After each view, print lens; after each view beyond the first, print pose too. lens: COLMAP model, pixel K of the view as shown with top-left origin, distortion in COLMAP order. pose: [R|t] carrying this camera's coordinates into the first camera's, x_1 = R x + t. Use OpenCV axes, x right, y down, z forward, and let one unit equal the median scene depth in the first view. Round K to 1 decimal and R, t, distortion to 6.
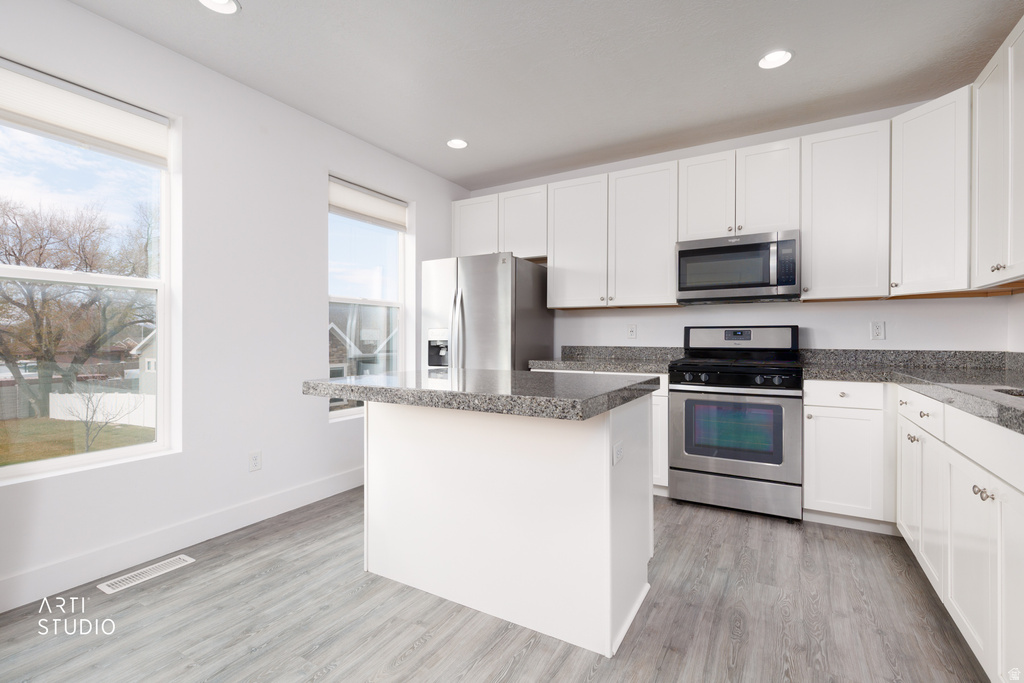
lens RADIAL K [[462.4, 0, 511.3], [0, 462.4, 340.3], [0, 0, 1]] dist [0.007412, -0.000390]
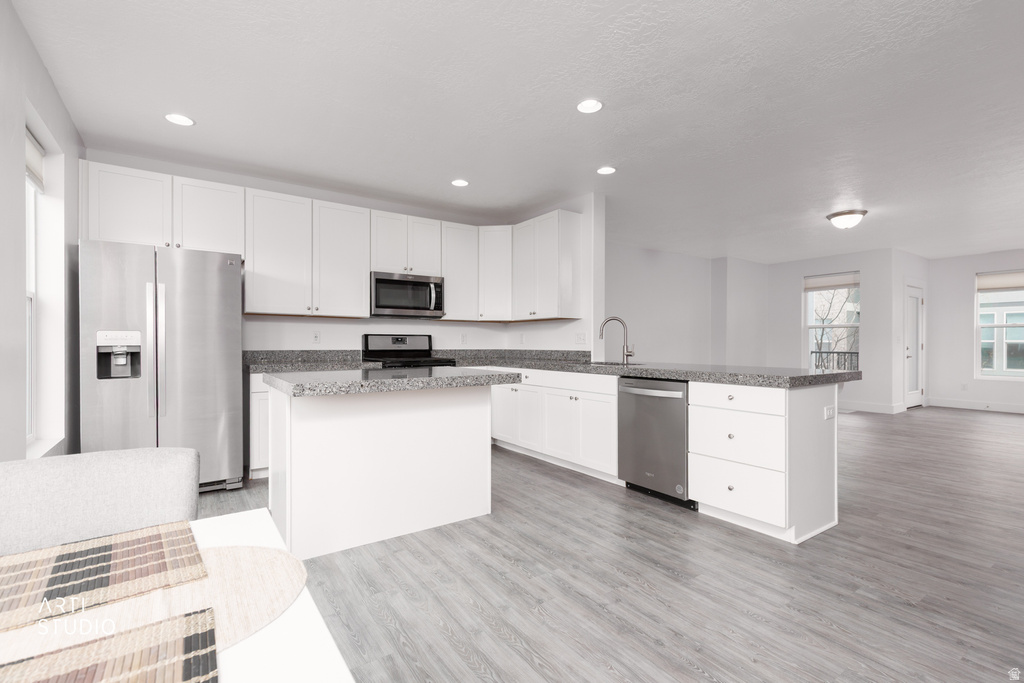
lens RADIAL K [[462.4, 0, 534.2], [0, 462.4, 345.5], [0, 0, 1]] dist [0.007412, -0.000390]
pose [[0.394636, -0.004967, 0.918824, -0.703014], [0.002546, 0.999987, 0.004312, -0.001977], [-0.918834, 0.000637, 0.394644, 0.046909]]
